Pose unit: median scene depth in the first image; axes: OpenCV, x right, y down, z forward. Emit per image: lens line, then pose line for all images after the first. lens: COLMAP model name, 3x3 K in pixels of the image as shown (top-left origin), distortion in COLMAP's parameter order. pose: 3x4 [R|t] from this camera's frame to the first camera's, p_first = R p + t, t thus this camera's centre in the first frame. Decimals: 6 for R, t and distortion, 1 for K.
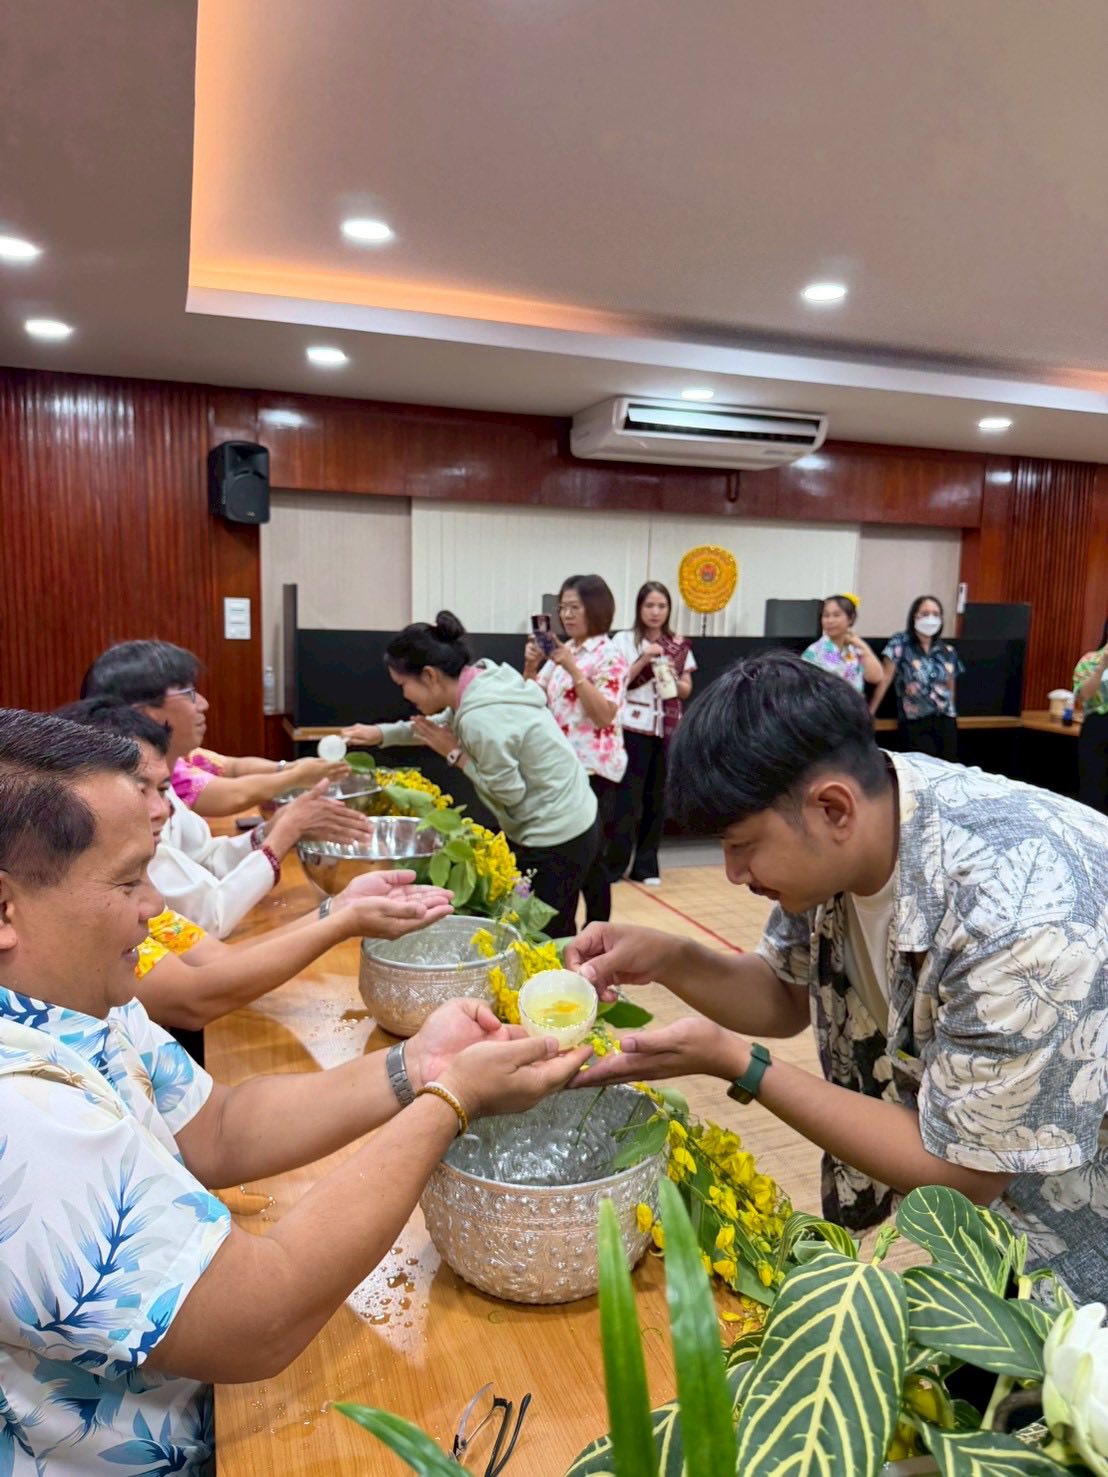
lens RADIAL K [[1030.3, 0, 551.7], [0, 1030.3, 759.2], [0, 0, 1]] dist [0.029608, -0.039589]
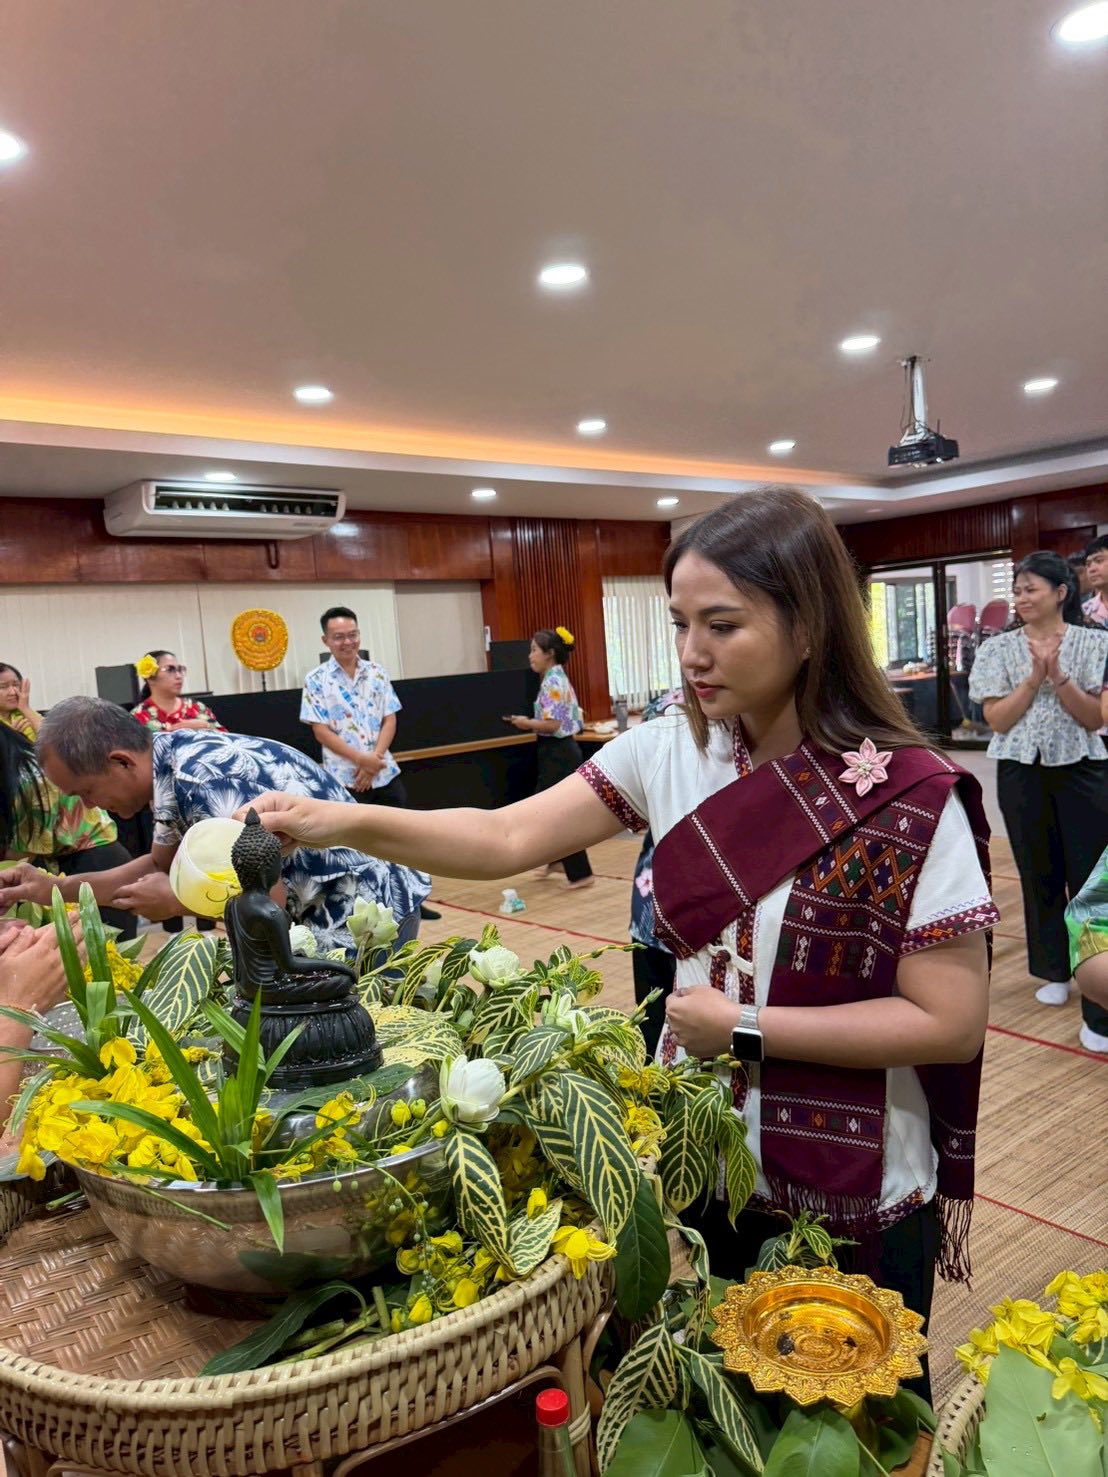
lens RADIAL K [[1031.9, 0, 548.9], [0, 1031.9, 750.5], [0, 0, 1]] dist [0.032096, -0.041599]
pose [[0.921510, -0.126233, 0.367267, 0.019829], [0.148256, 0.988423, -0.032259, 0.024545], [-0.358943, 0.084177, 0.929556, -0.133222]]
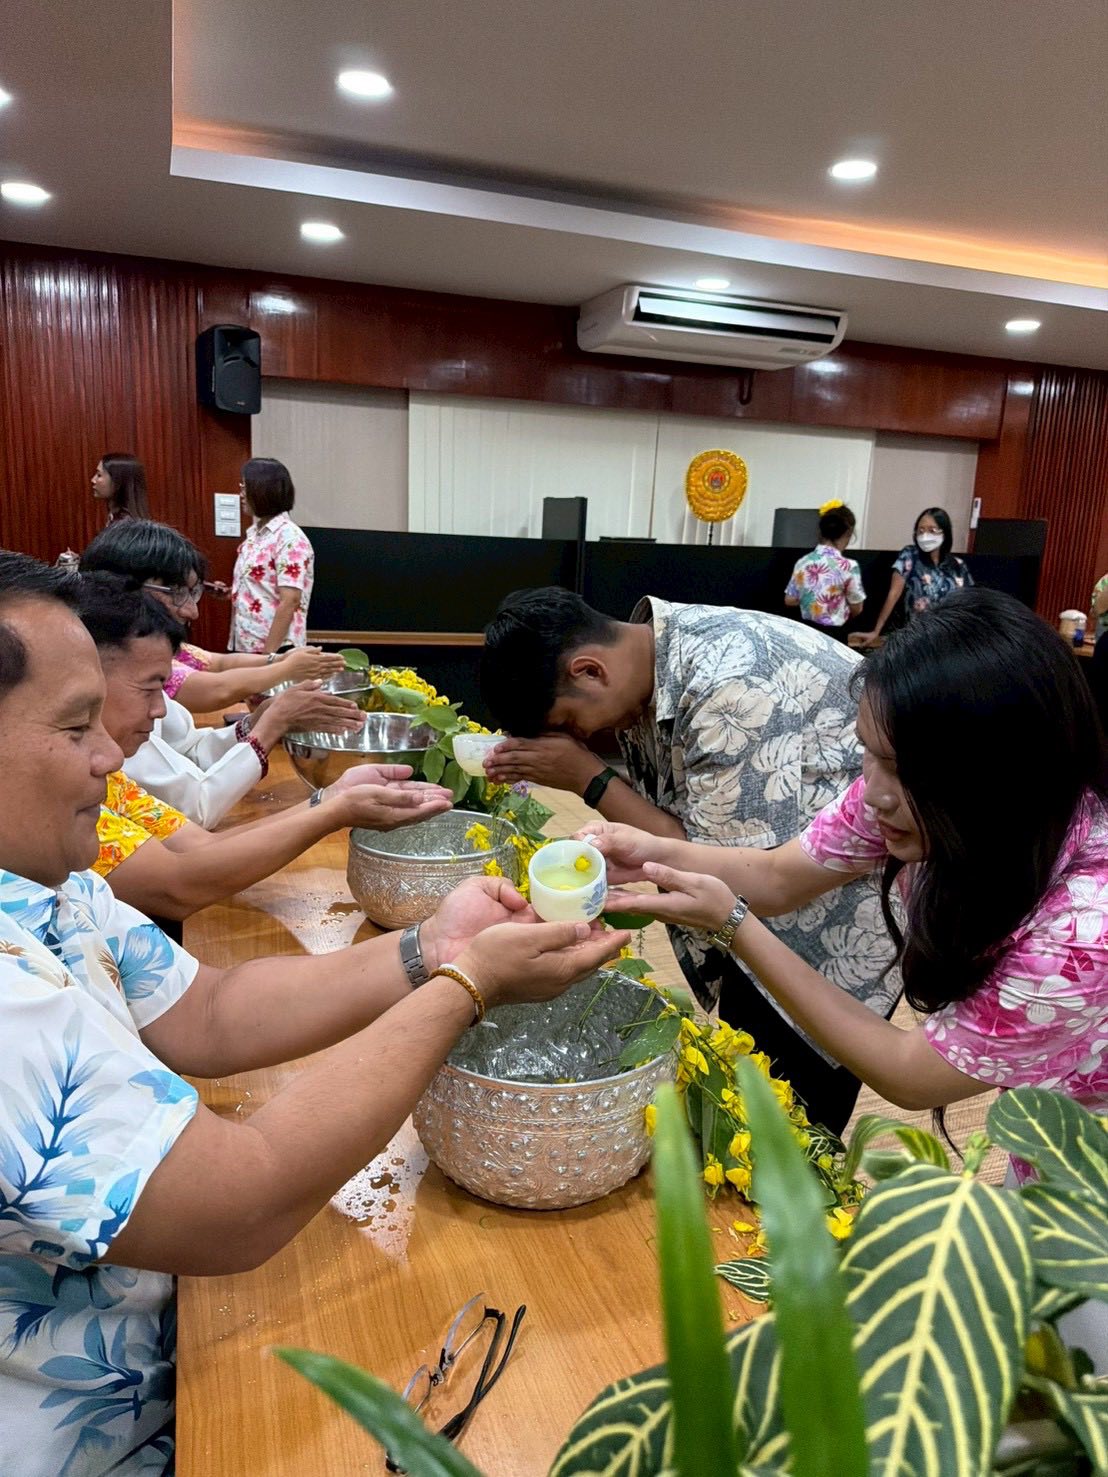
lens RADIAL K [[1030.3, 0, 546.4], [0, 1030.3, 754.2], [0, 0, 1]] dist [0.029608, -0.039589]
pose [[0.999764, 0.021723, 0.000289, -0.002225], [-0.021686, 0.997120, 0.072678, 0.010899], [0.001291, -0.072667, 0.997355, 0.022637]]
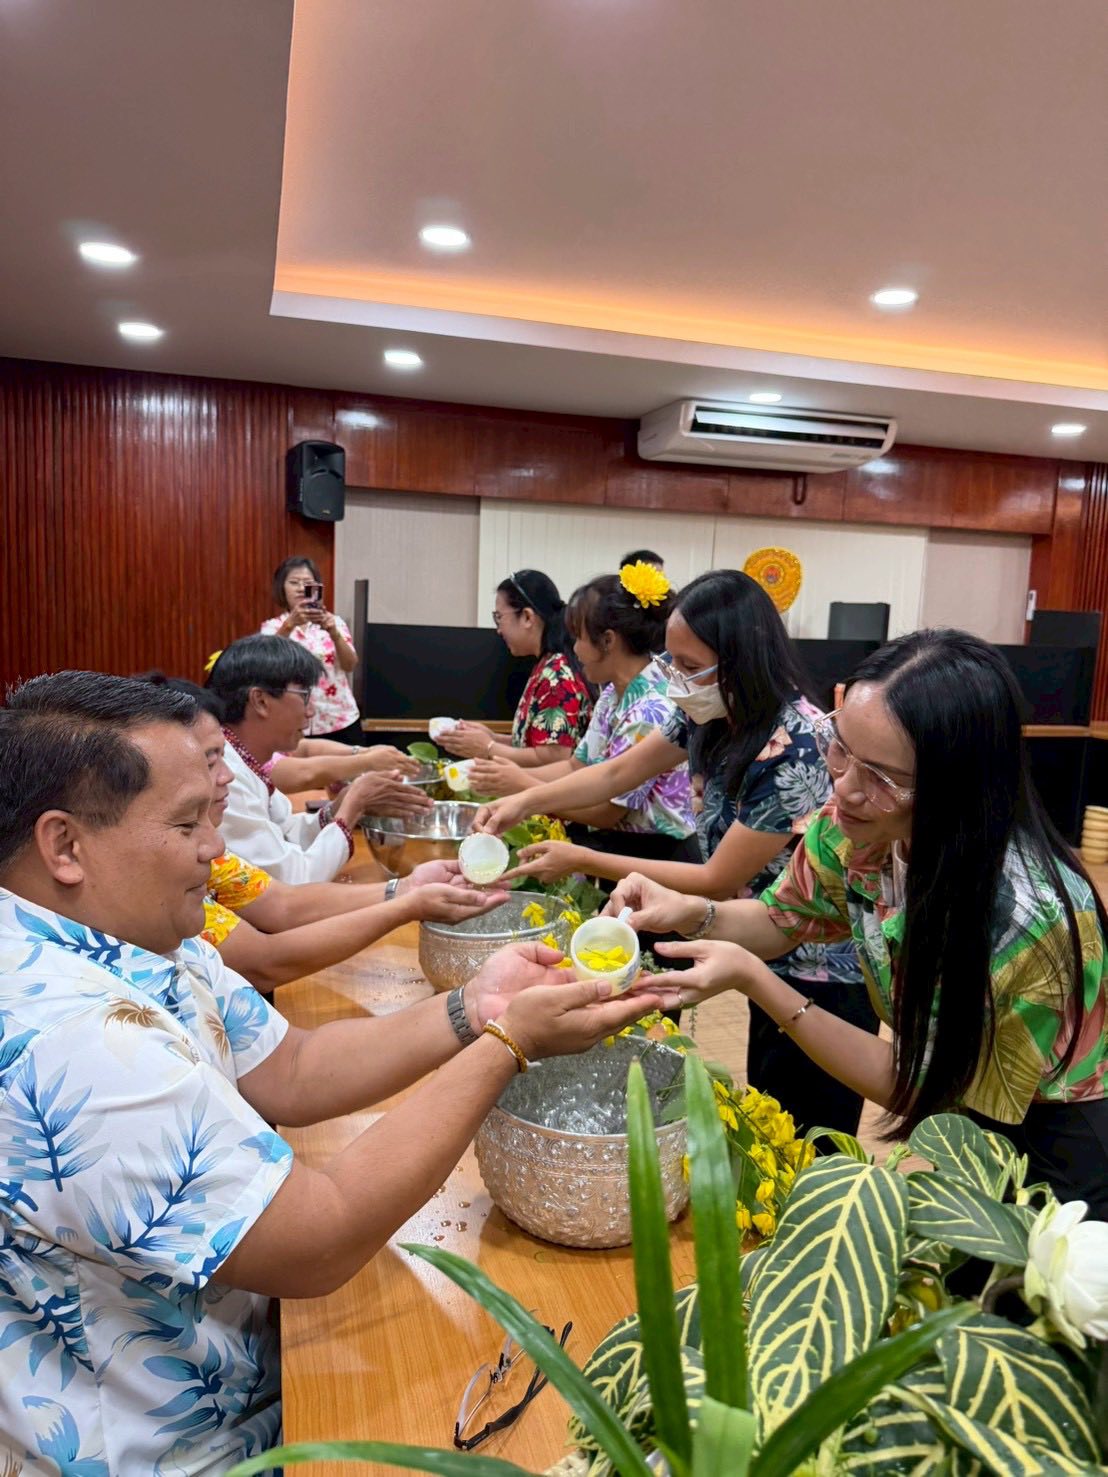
lens RADIAL K [[1030.3, 0, 557.2], [0, 1030.3, 744.6], [0, 0, 1]] dist [0.029608, -0.039589]
pose [[0.998223, 0.024623, -0.054263, 0.001232], [-0.025472, 0.999563, -0.015022, 0.005622], [0.053870, 0.016377, 0.998414, -0.012648]]
